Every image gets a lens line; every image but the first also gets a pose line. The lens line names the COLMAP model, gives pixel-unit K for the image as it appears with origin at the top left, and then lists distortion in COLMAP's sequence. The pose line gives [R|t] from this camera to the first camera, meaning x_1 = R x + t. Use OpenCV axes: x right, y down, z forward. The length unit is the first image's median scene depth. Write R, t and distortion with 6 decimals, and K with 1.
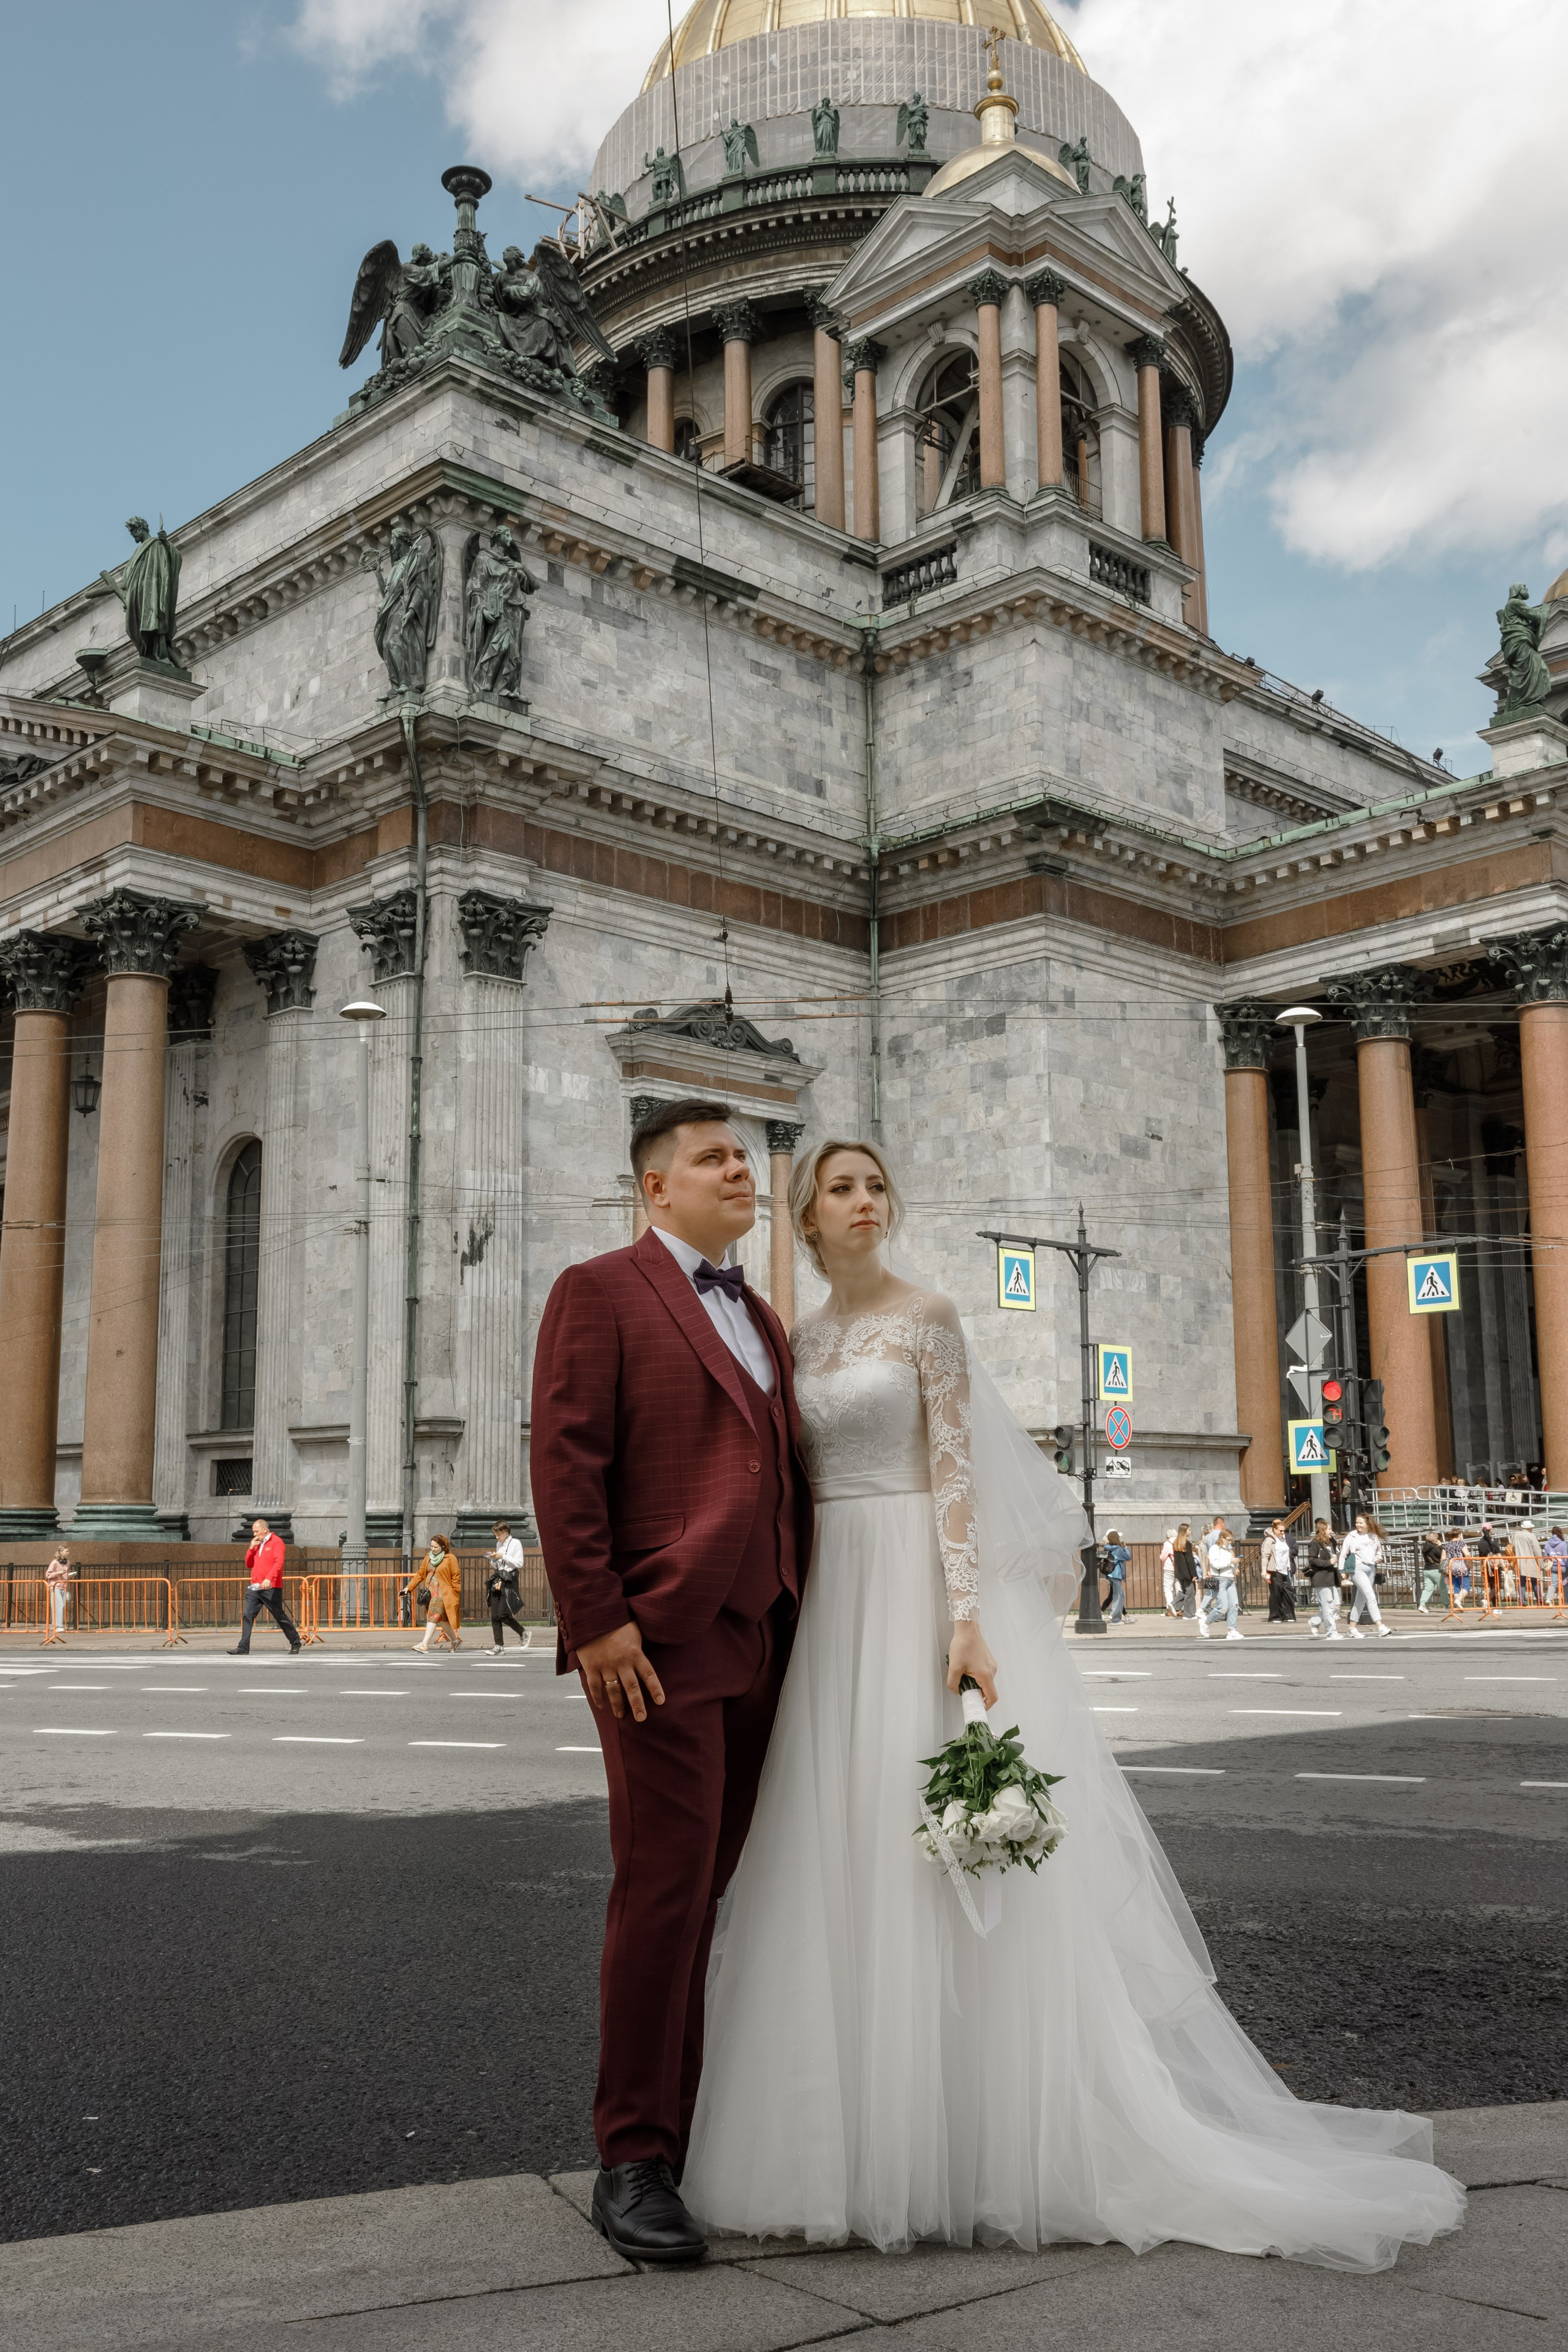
lens RADIAL K [[2318.3, 0, 784.0], [0, 2318.3, 1176.0], [0, 0, 1]] dist [0.003517, 0.002272]
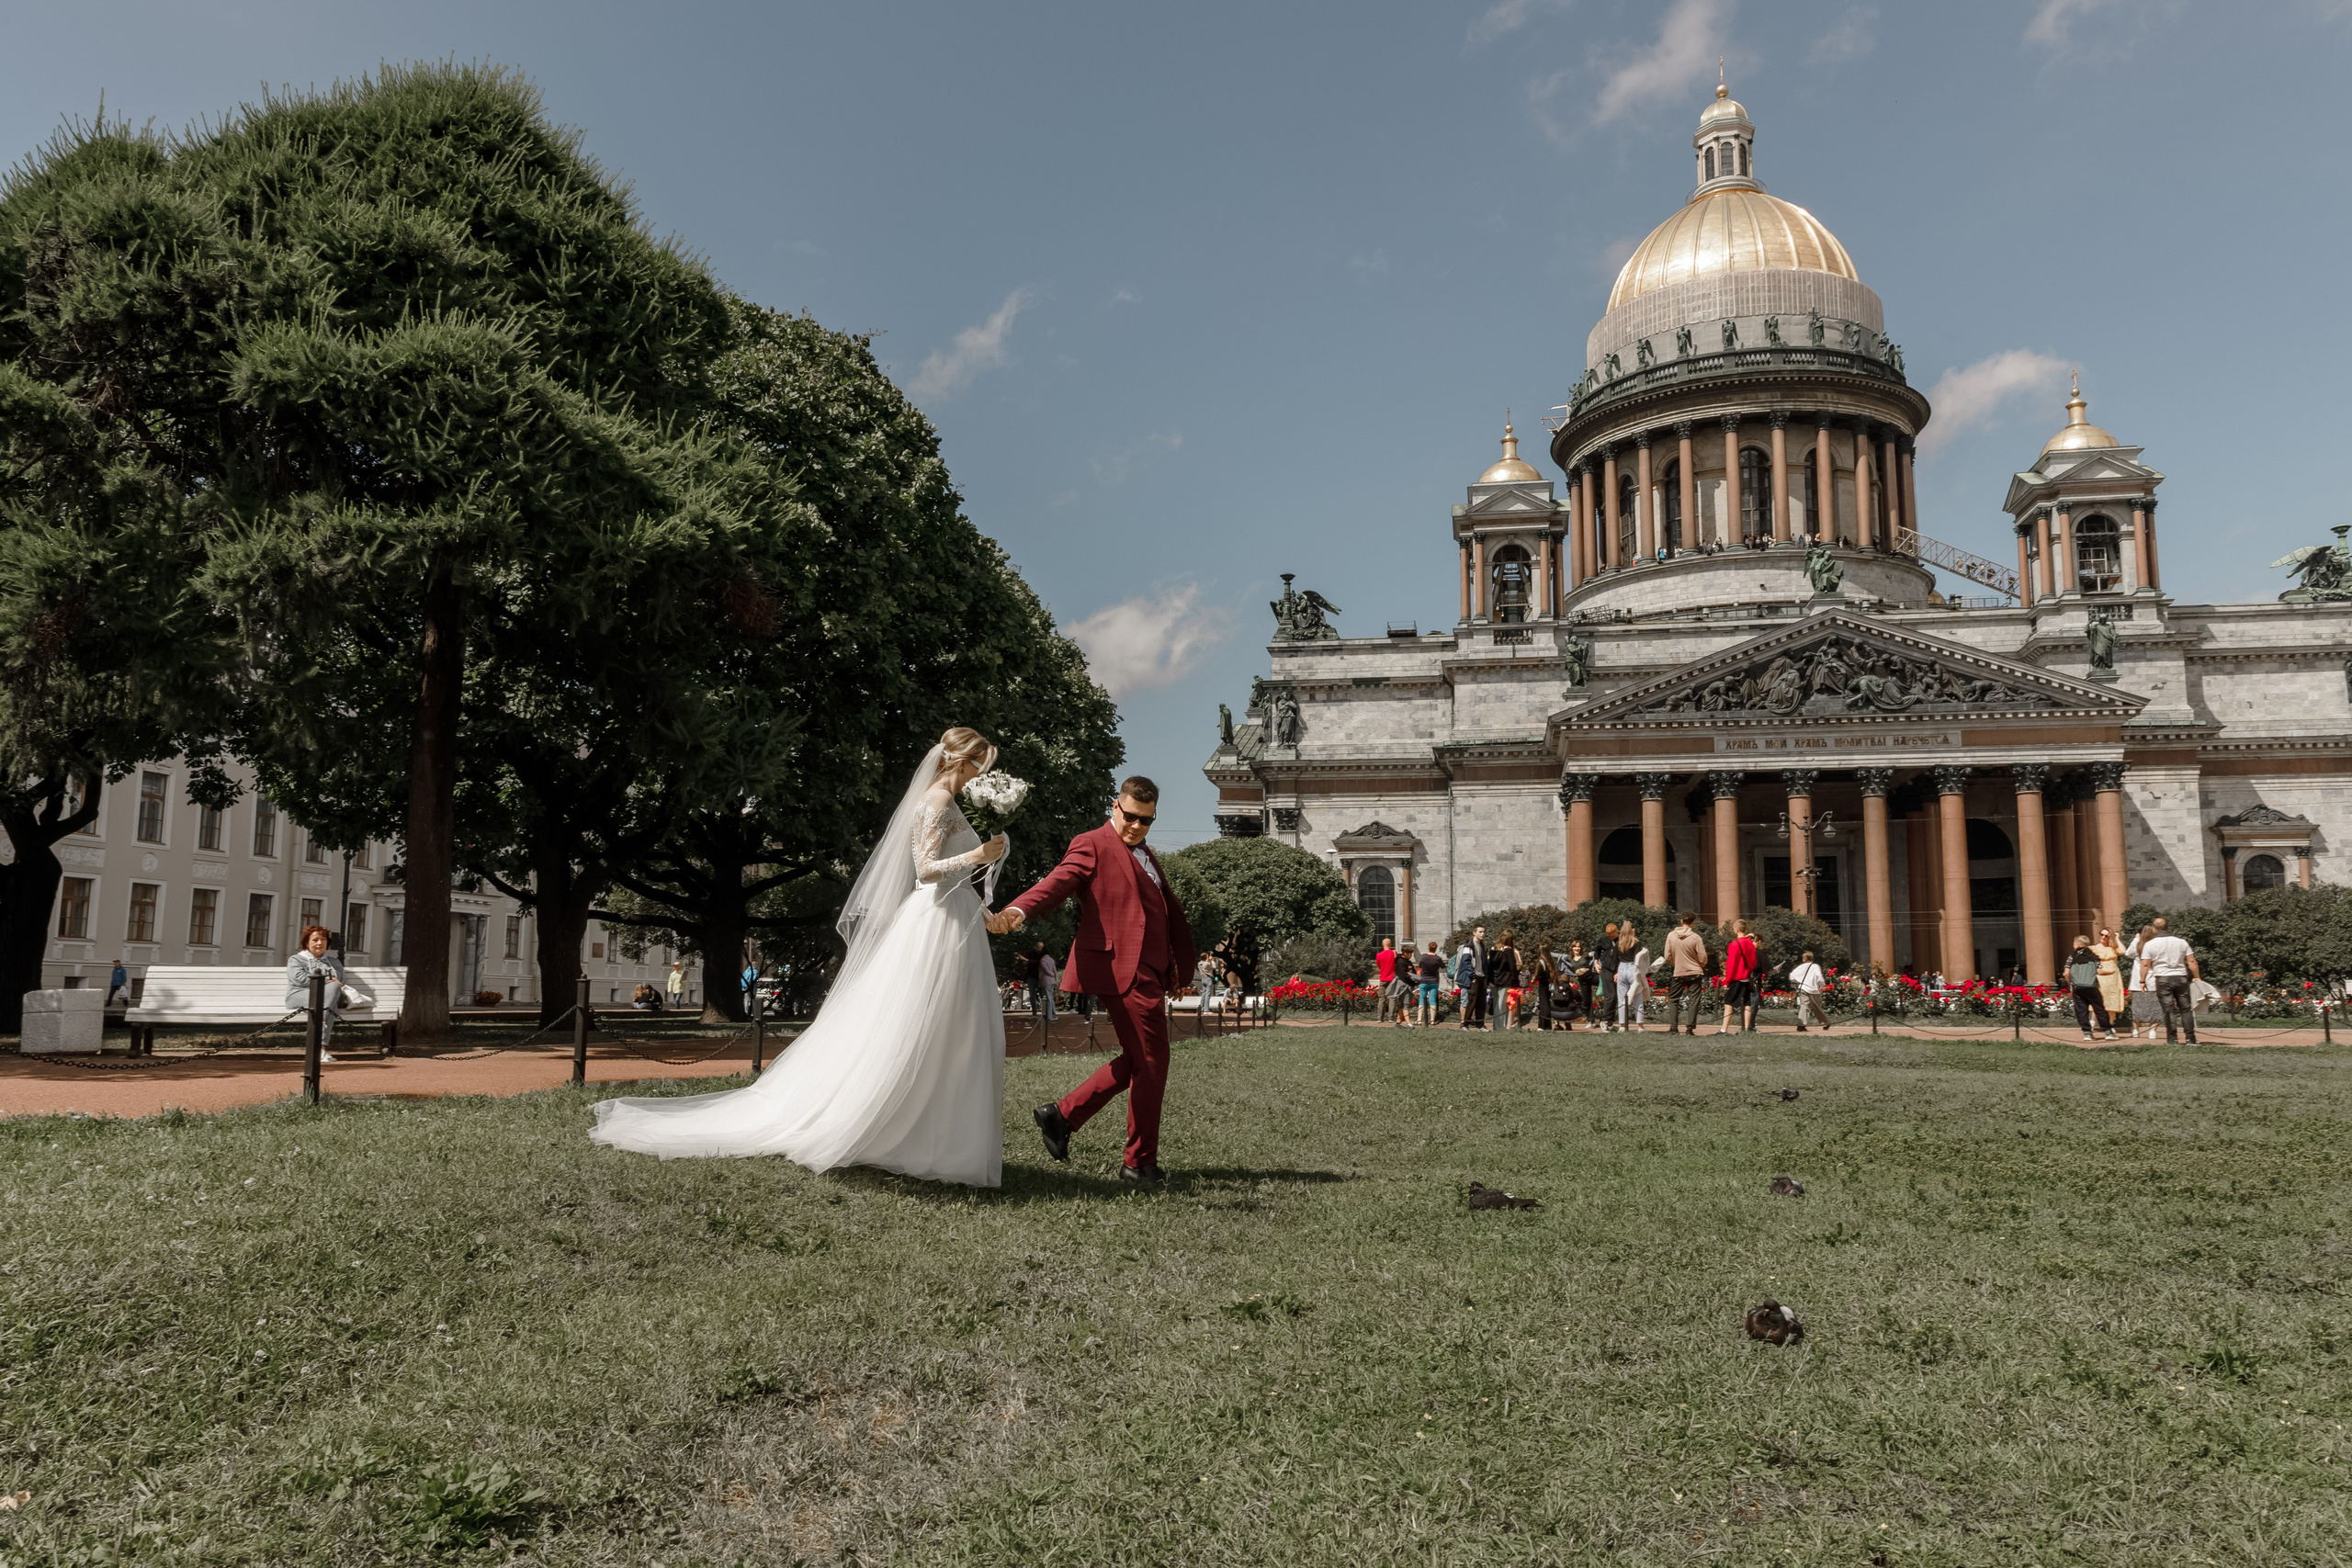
lens RADIAL K [[1644.2, 0, 1176.0], [0, 1644.2, 784.0], [0, 0, 1]] dist [0.000821, 0.000161]
pose [[0.560613, -0.088979, -0.823284, 1.617014], [0.134267, 0.990822, -0.015658, -0.126462], [0.817120, -0.101762, 0.567414, -0.446415]]
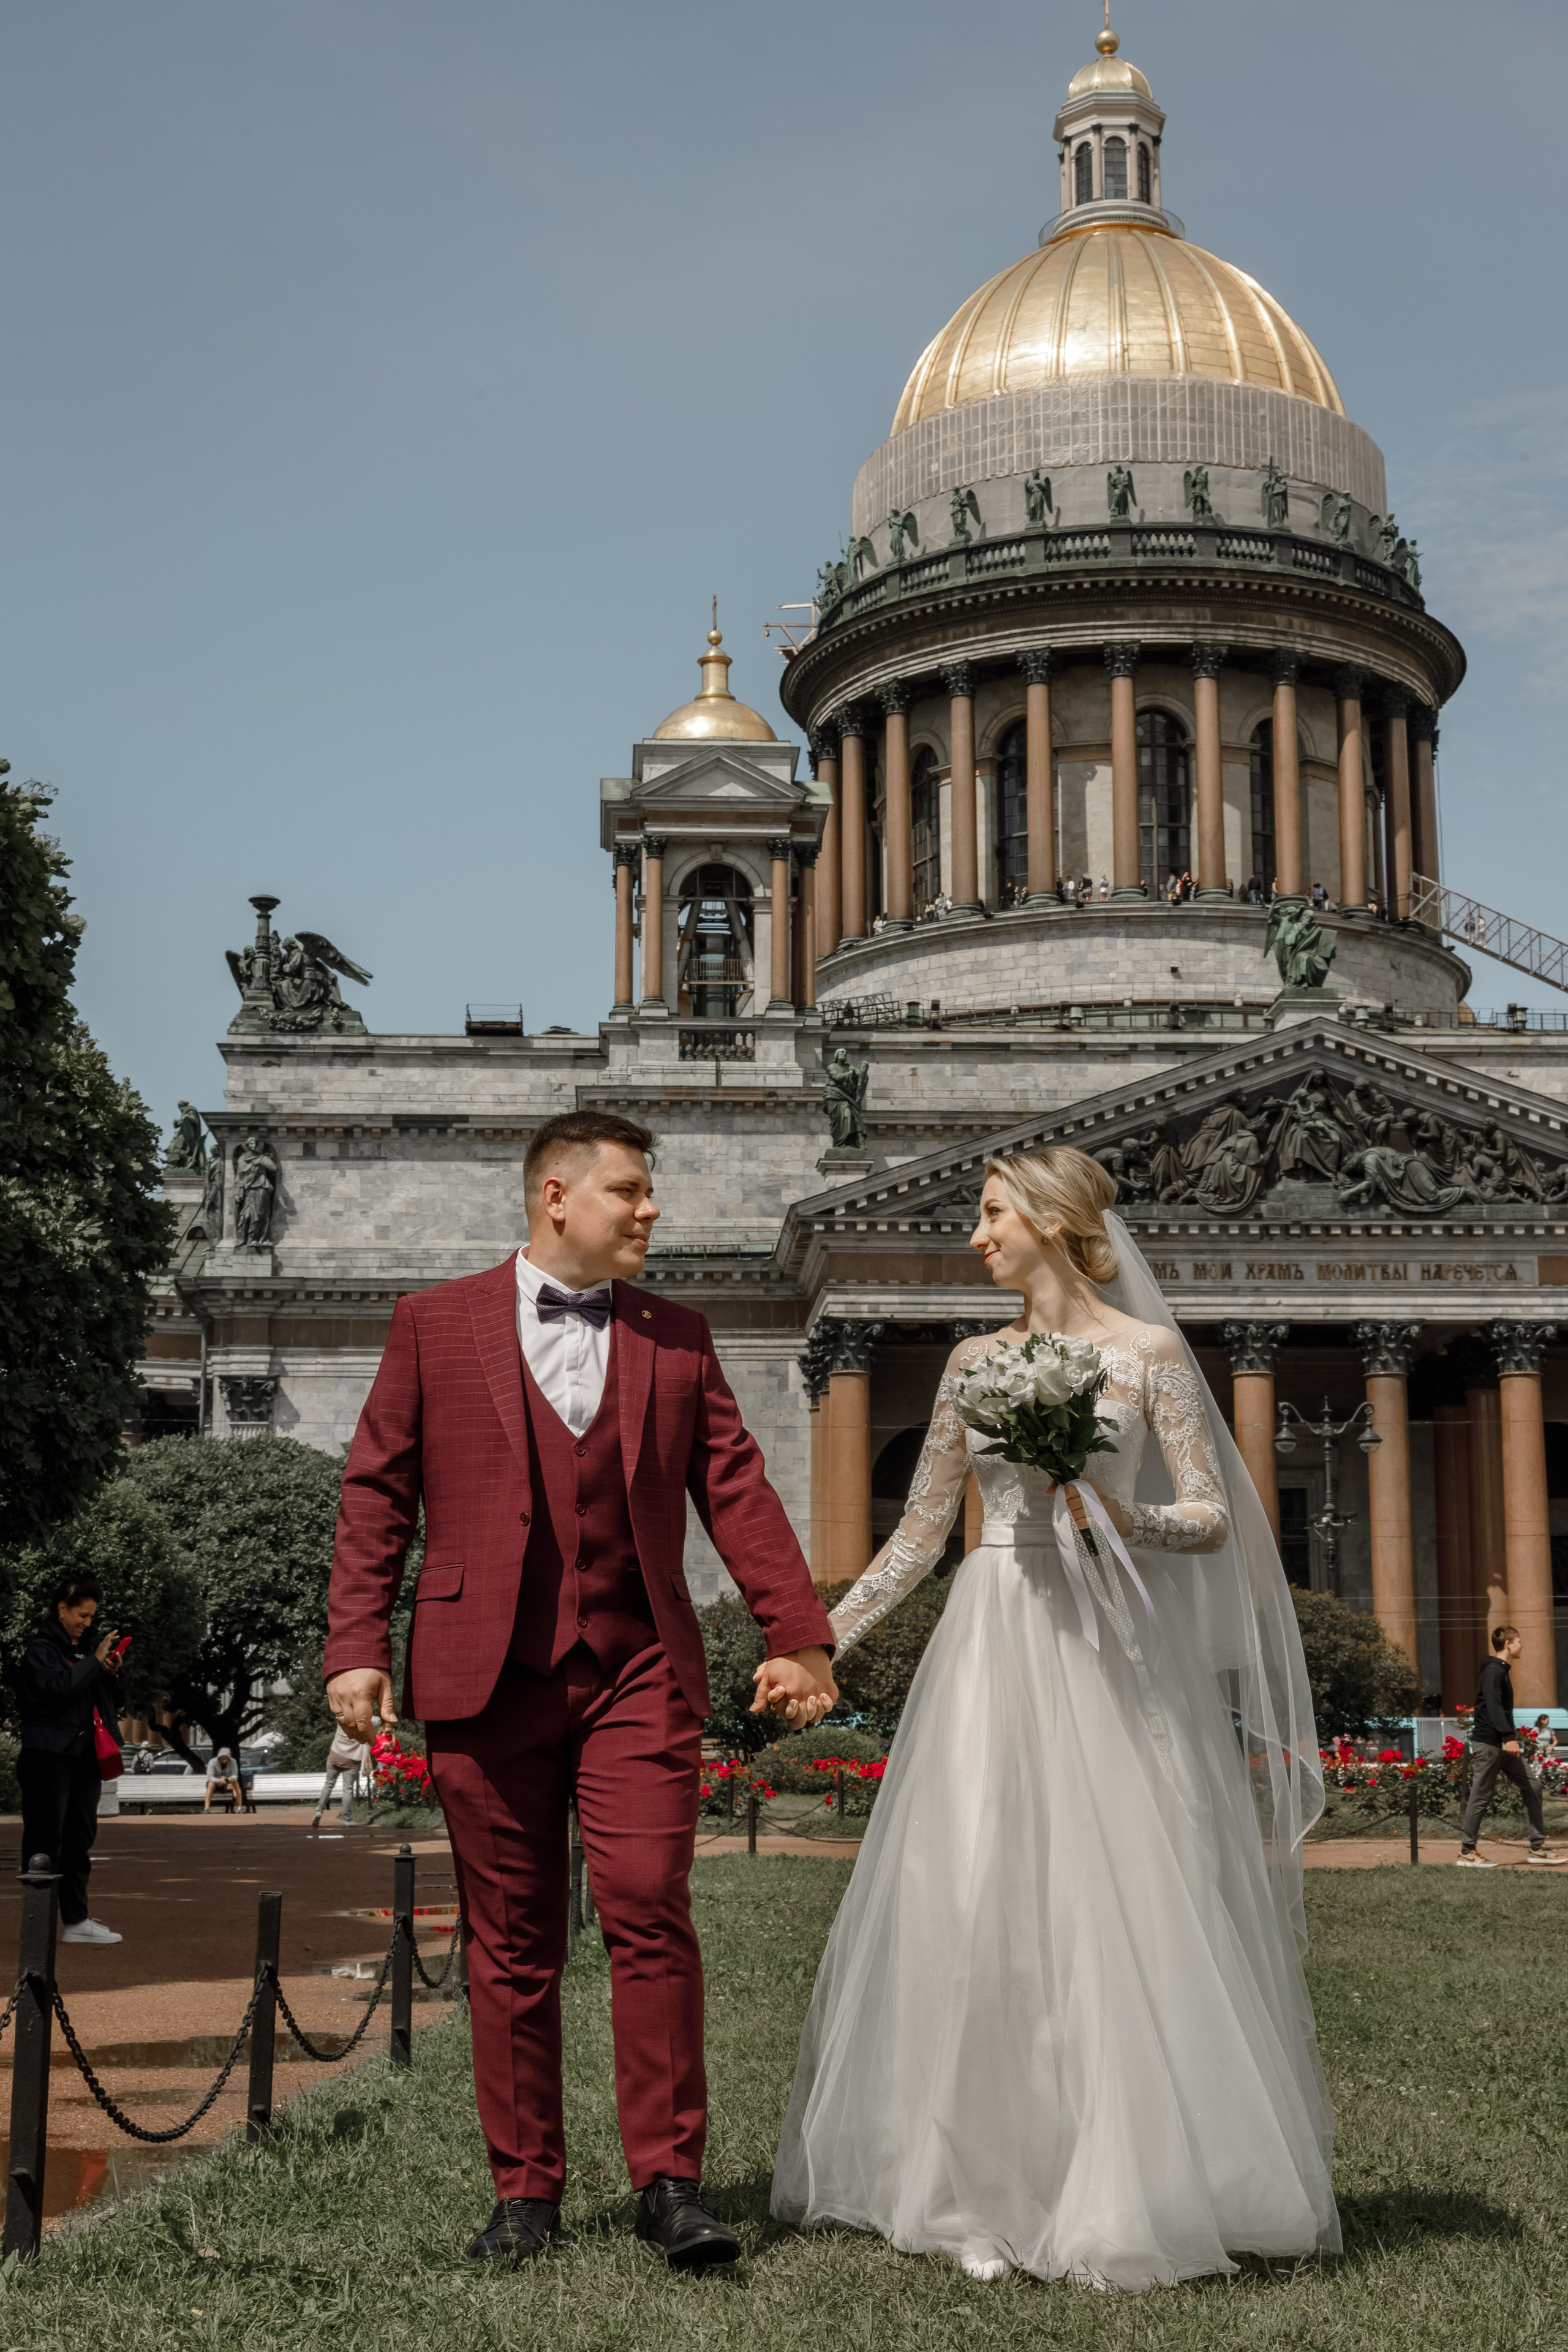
lens RADIAL K [[3266.8, 0, 784.0], [0, 3266.8, 1176.0], [0, 0, 1]] dist [-0.003588, 0.023316]
pose [[0.749365, -0.104606, -0.653842, 1.548520], [0.110363, 0.993362, -0.032438, -0.130614], [0.652895, -0.047852, 0.755935, -0.452857]]
